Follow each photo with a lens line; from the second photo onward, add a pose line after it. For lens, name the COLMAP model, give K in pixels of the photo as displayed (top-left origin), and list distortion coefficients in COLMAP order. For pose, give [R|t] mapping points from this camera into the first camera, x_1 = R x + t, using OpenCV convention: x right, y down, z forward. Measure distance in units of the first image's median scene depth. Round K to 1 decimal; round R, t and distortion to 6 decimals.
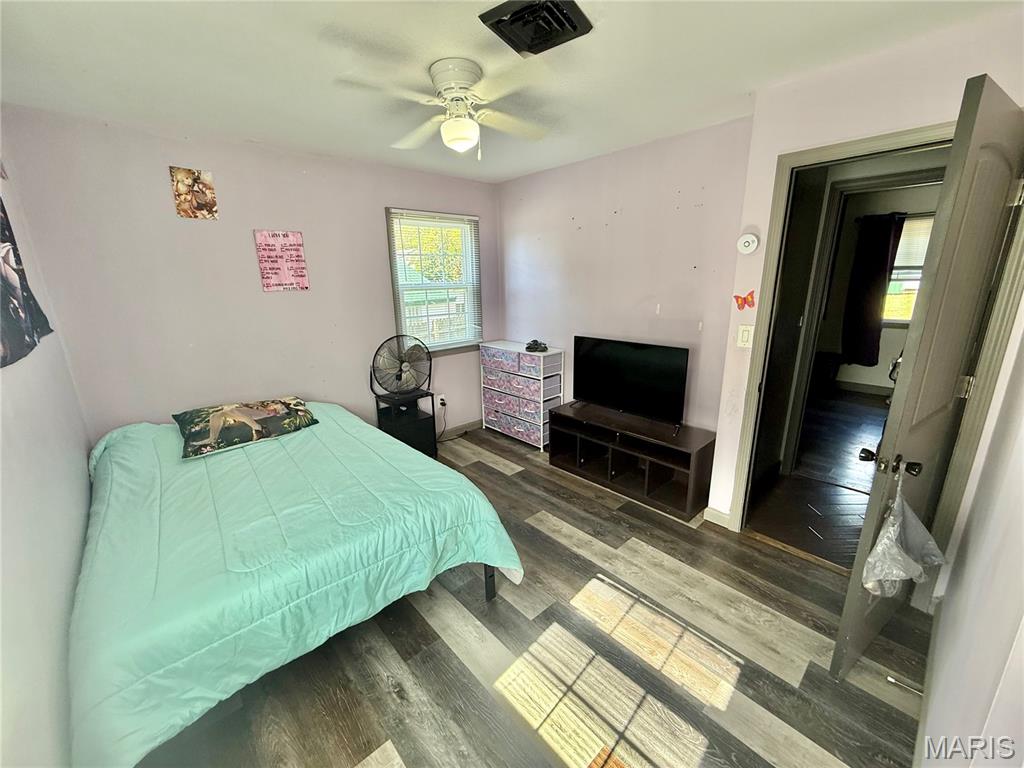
lens RADIAL K [[410.3, 0, 508.4], [0, 410.3, 383.6], [0, 0, 1]] dist [0.001601, 0.000157]
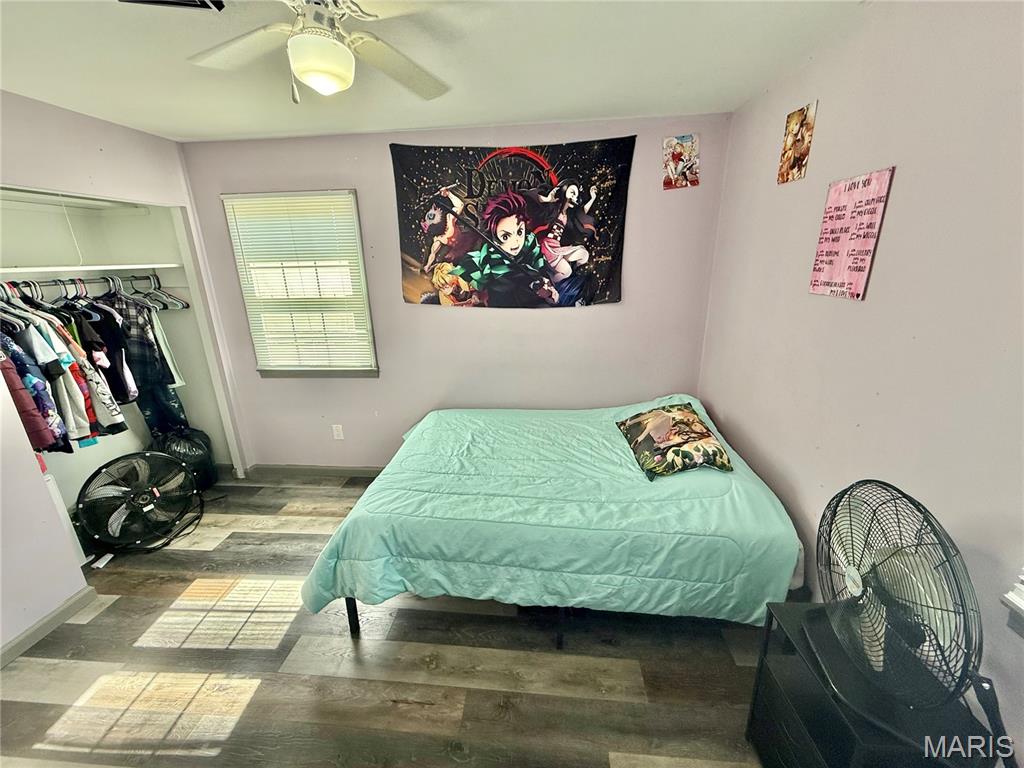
lens RADIAL K [[407.9, 0, 508.9], [0, 407.9, 385.4], [0, 0, 1]] dist [-0.001621, -0.000313]
pose [[-0.734375, 0.240982, -0.634524, 0.130298], [-0.131778, 0.866441, 0.481575, -0.374465], [0.665829, 0.437273, -0.604536, 1.263323]]
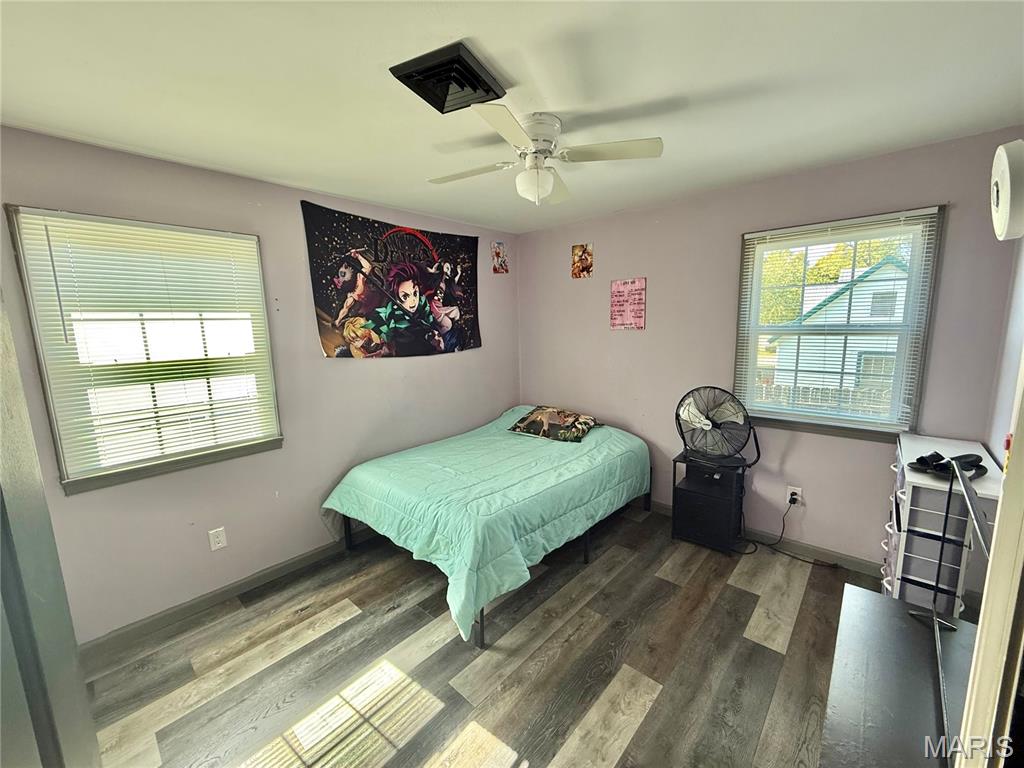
lens RADIAL K [[407.9, 0, 508.9], [0, 407.9, 385.4], [0, 0, 1]] dist [-0.001621, -0.000313]
pose [[0.094293, 0.171385, -0.980681, 0.665966], [-0.229729, 0.962231, 0.146072, -0.194306], [0.968676, 0.211517, 0.130103, 0.657888]]
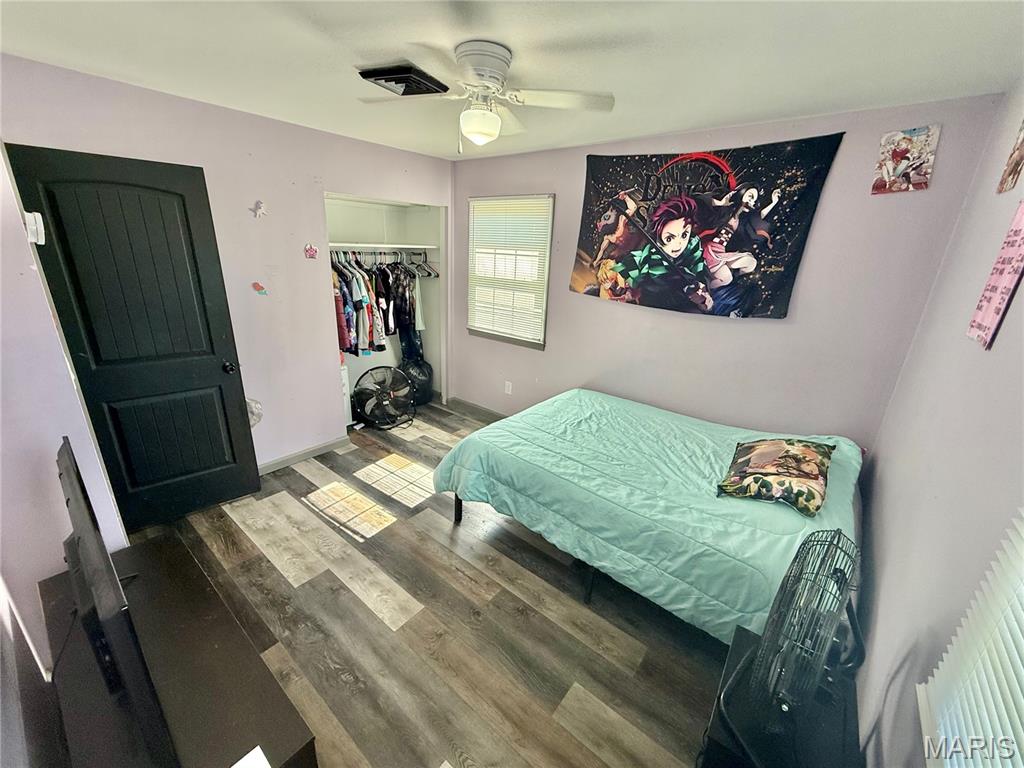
lens RADIAL K [[396.2, 0, 502.6], [0, 396.2, 388.8], [0, 0, 1]] dist [0.009311, -0.011826]
pose [[-0.988168, 0.033710, -0.149625, -0.007937], [-0.057141, 0.824400, 0.563116, -0.441127], [0.142333, 0.565003, -0.812719, 1.479702]]
